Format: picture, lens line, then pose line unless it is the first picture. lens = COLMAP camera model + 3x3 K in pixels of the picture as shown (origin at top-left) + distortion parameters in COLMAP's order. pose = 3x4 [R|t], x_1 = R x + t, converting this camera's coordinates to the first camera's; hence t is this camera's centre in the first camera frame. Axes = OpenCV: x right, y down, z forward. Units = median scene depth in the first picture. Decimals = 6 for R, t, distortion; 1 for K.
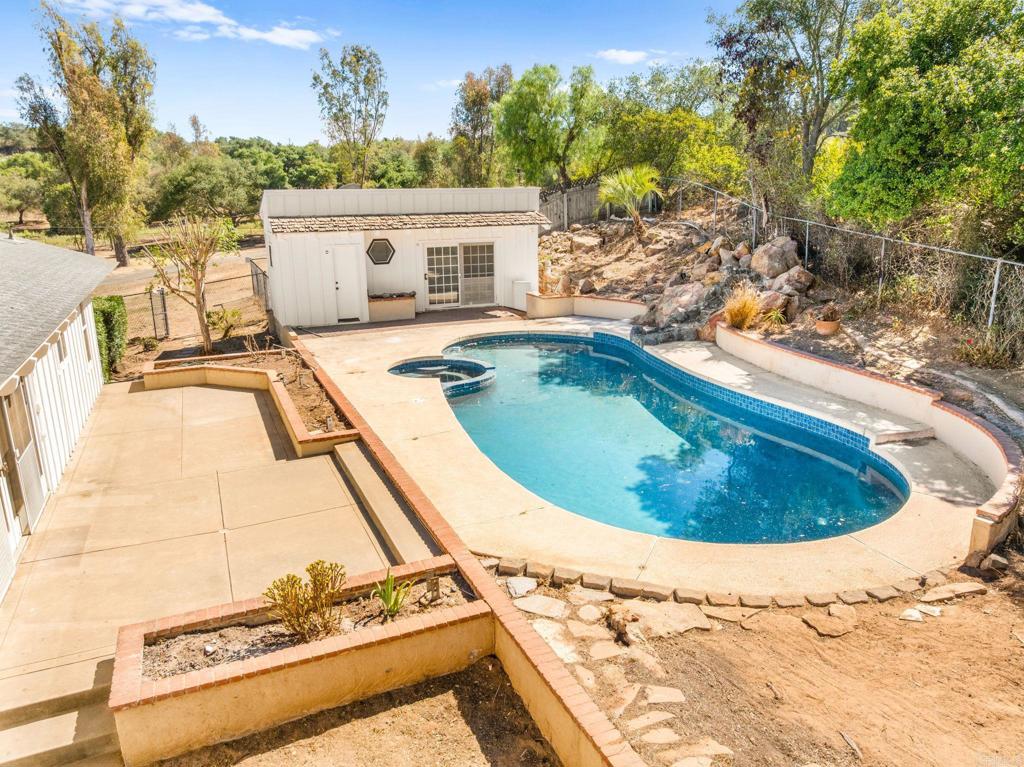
lens RADIAL K [[726.3, 0, 521.0], [0, 726.3, 384.8], [0, 0, 1]] dist [-0.028548, 0.000610]
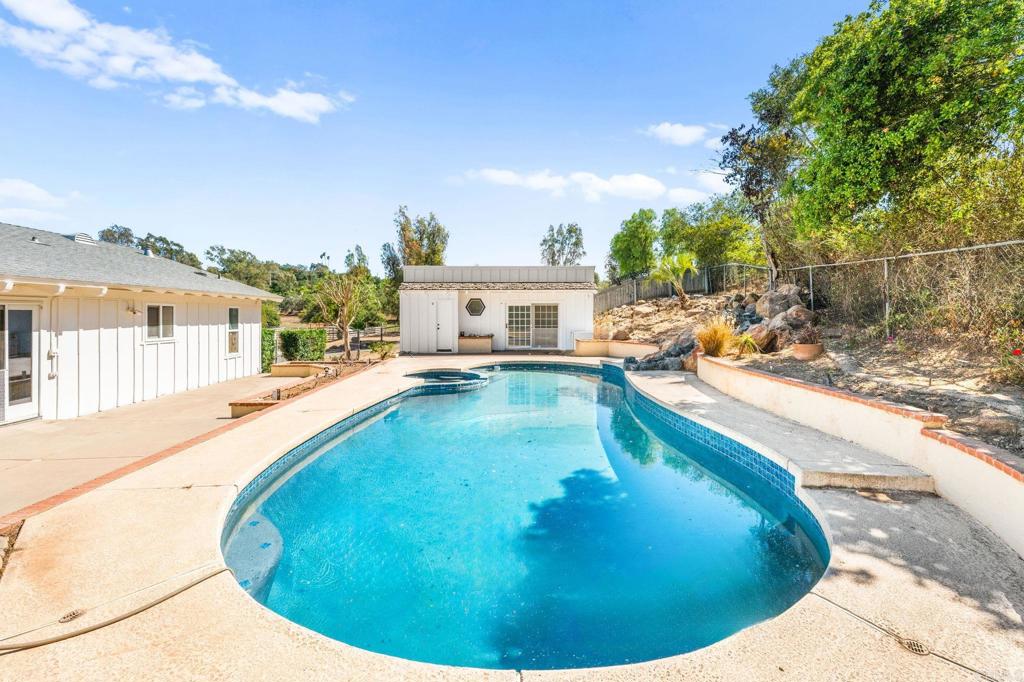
lens RADIAL K [[417.5, 0, 501.5], [0, 417.5, 314.1], [0, 0, 1]] dist [-0.000451, -0.000007]
pose [[0.917886, 0.004416, -0.396820, 0.206194], [-0.106346, 0.966103, -0.235237, 0.026481], [0.382330, 0.258121, 0.887241, 0.283218]]
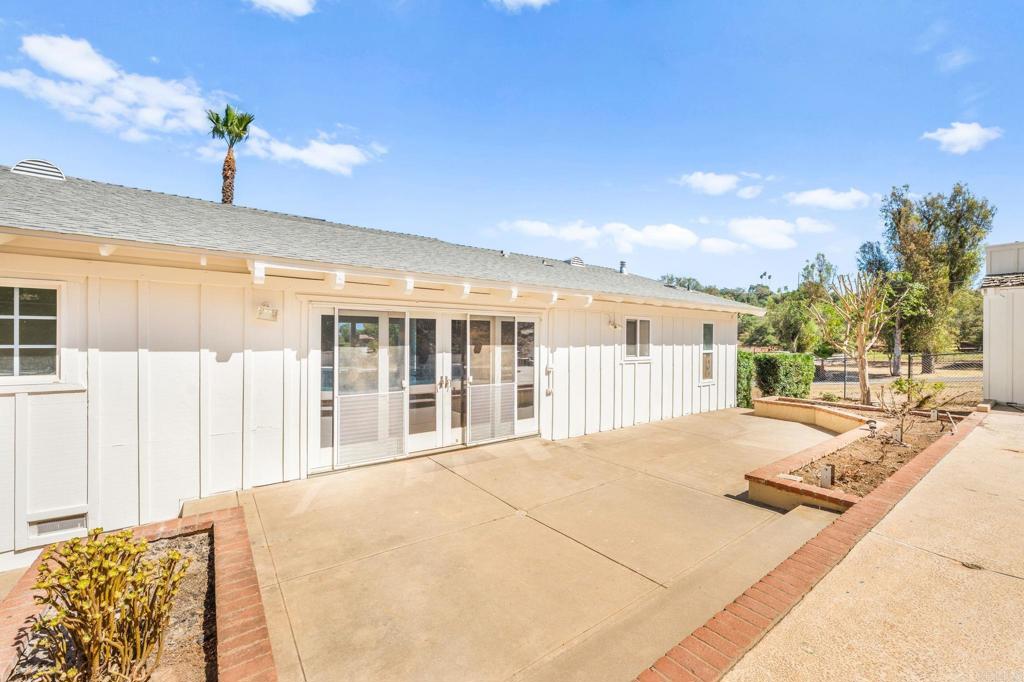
lens RADIAL K [[405.4, 0, 509.7], [0, 405.4, 340.4], [0, 0, 1]] dist [-0.000441, 0.000047]
pose [[0.205199, 0.014072, -0.978619, 0.016732], [-0.259195, 0.964977, -0.040473, 0.014509], [0.943775, 0.261958, 0.201660, 0.363619]]
